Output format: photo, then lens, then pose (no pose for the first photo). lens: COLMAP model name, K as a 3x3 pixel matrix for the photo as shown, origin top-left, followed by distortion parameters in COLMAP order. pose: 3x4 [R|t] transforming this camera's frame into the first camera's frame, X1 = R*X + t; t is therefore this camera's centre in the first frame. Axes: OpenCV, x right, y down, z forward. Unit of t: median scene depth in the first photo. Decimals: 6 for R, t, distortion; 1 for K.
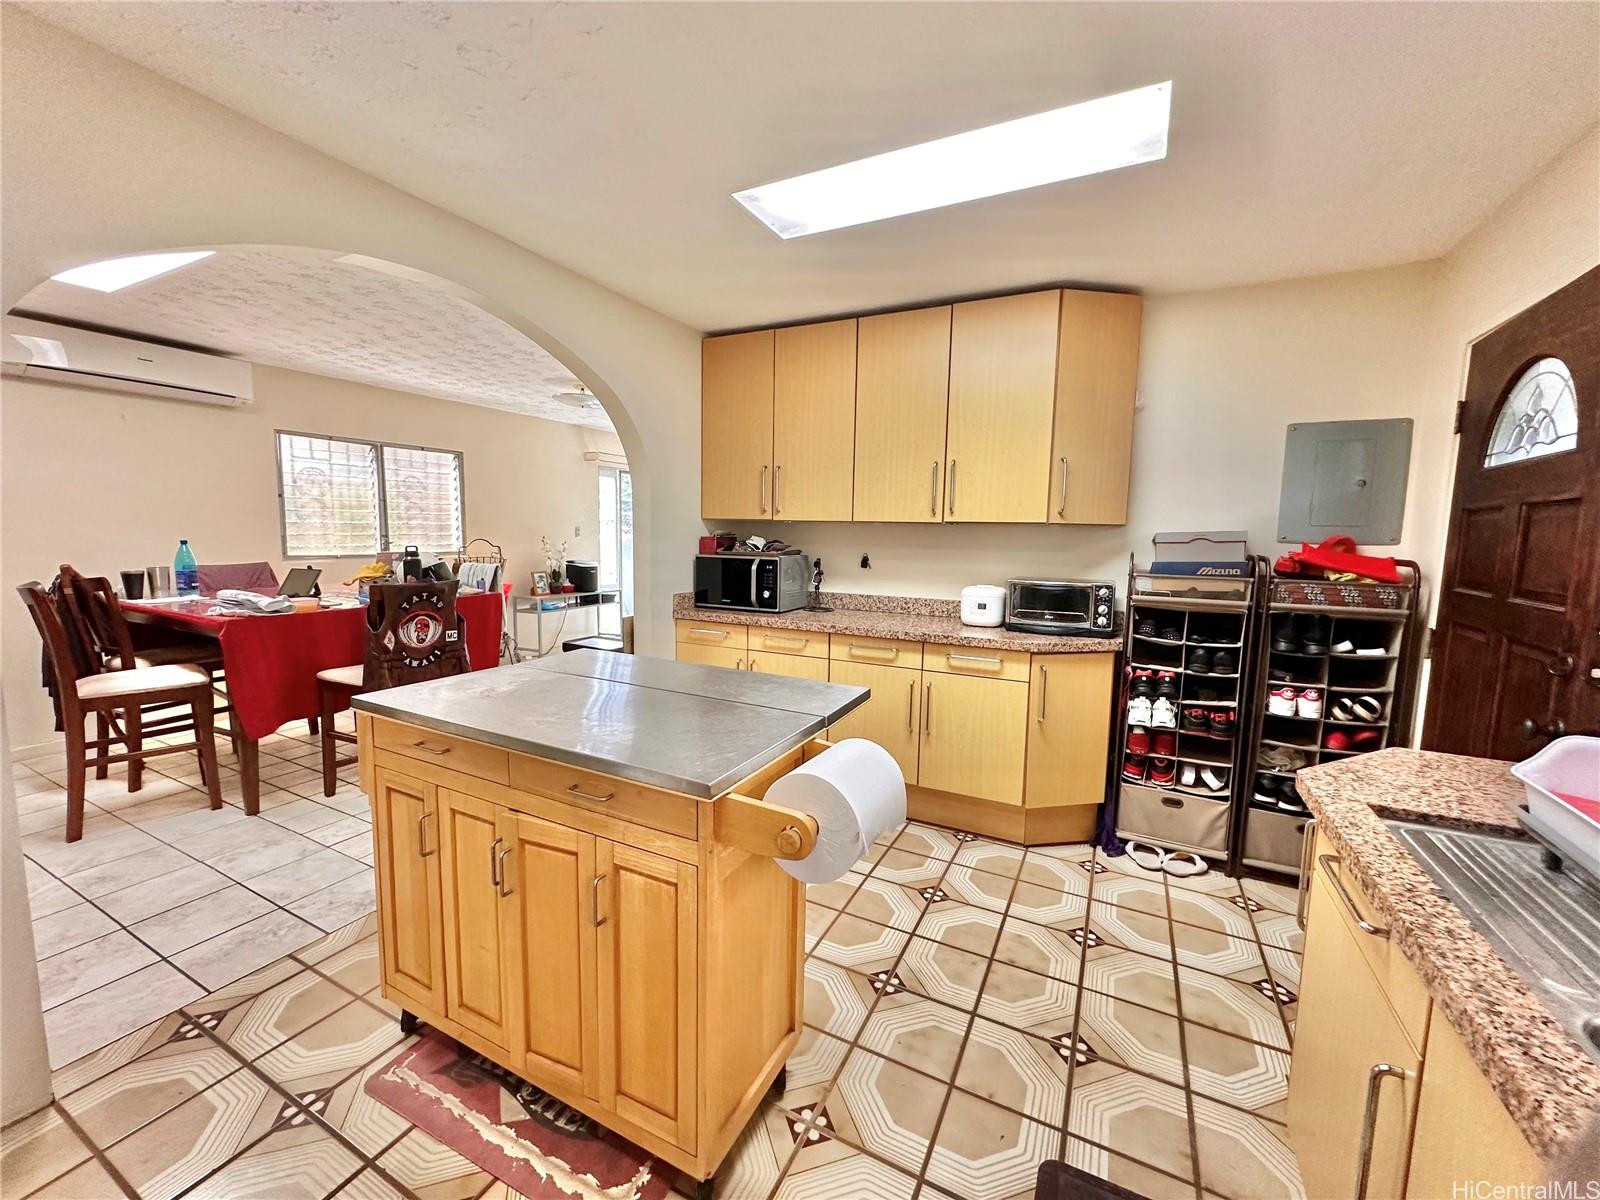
lens RADIAL K [[637.5, 0, 800.0], [0, 637.5, 600.0], [0, 0, 1]] dist [0.001216, 0.000161]
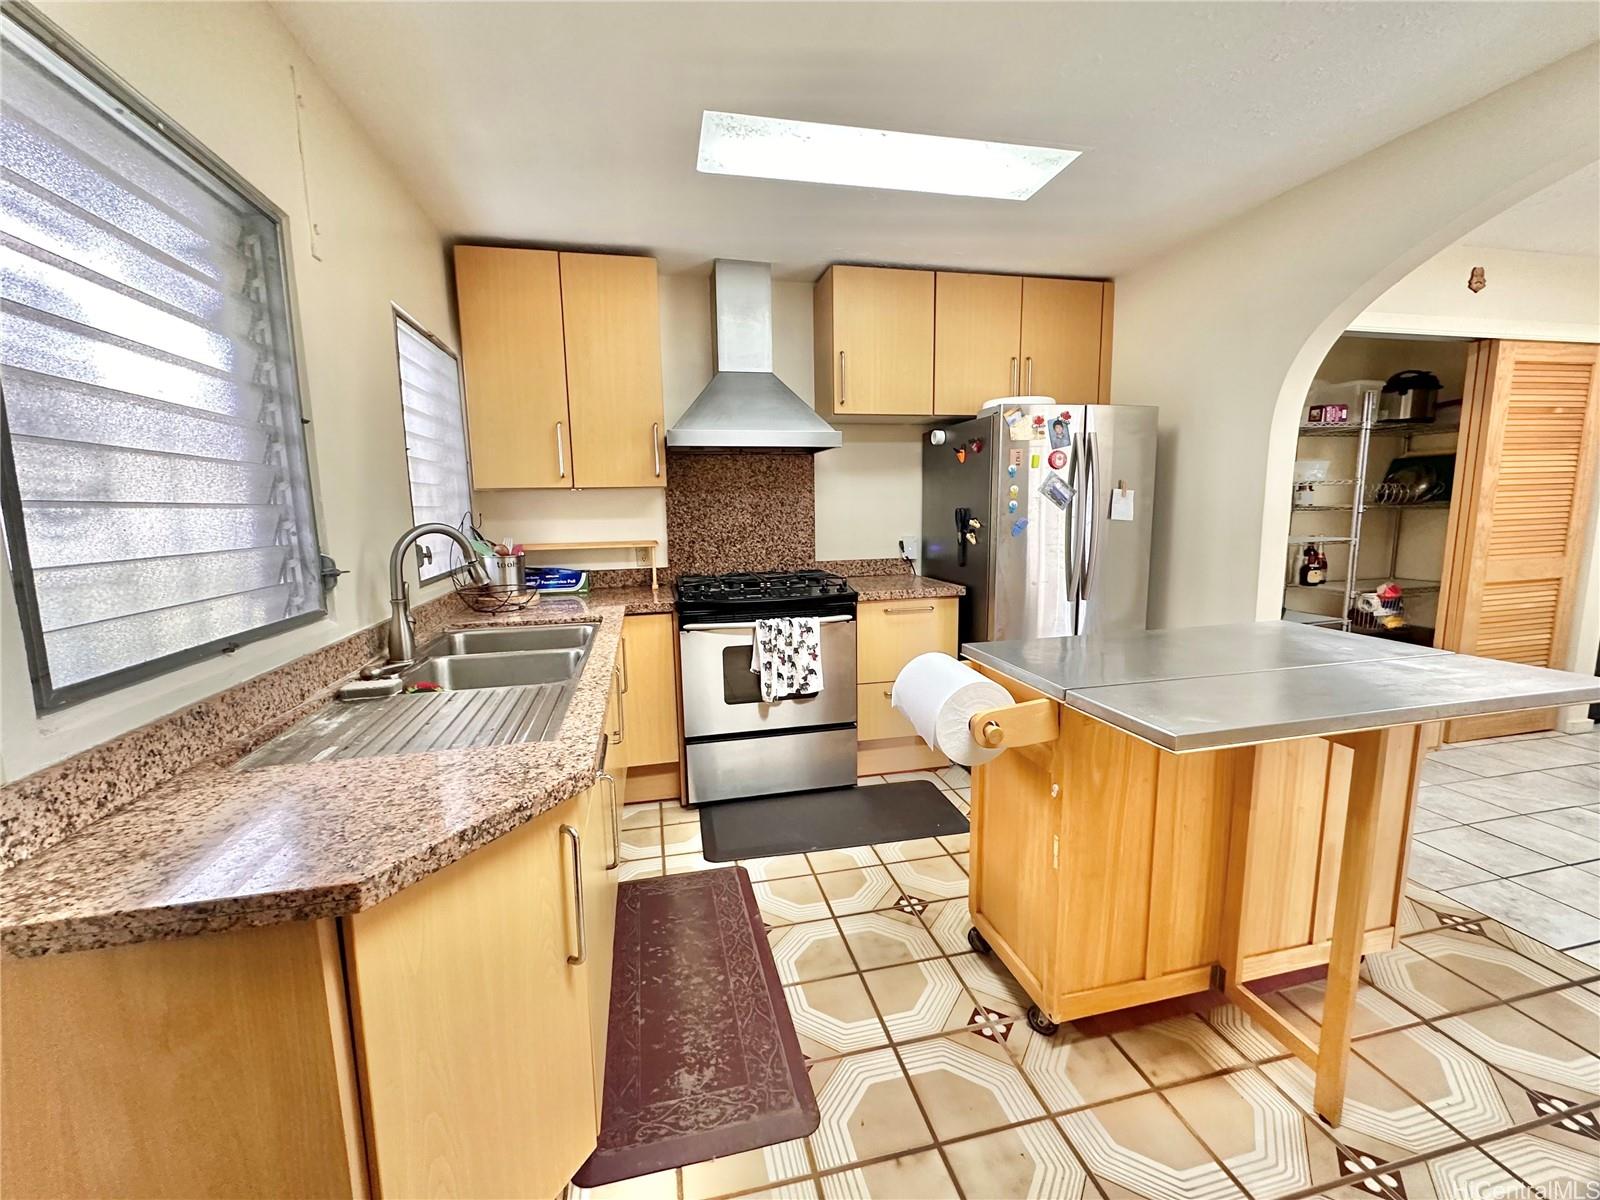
lens RADIAL K [[664.3, 0, 800.0], [0, 664.3, 600.0], [0, 0, 1]] dist [-0.000779, 0.000168]
pose [[-0.765181, 0.088176, -0.637749, 1.006965], [-0.069062, 0.973619, 0.217477, -0.123347], [0.640101, 0.210453, -0.738905, 1.601639]]
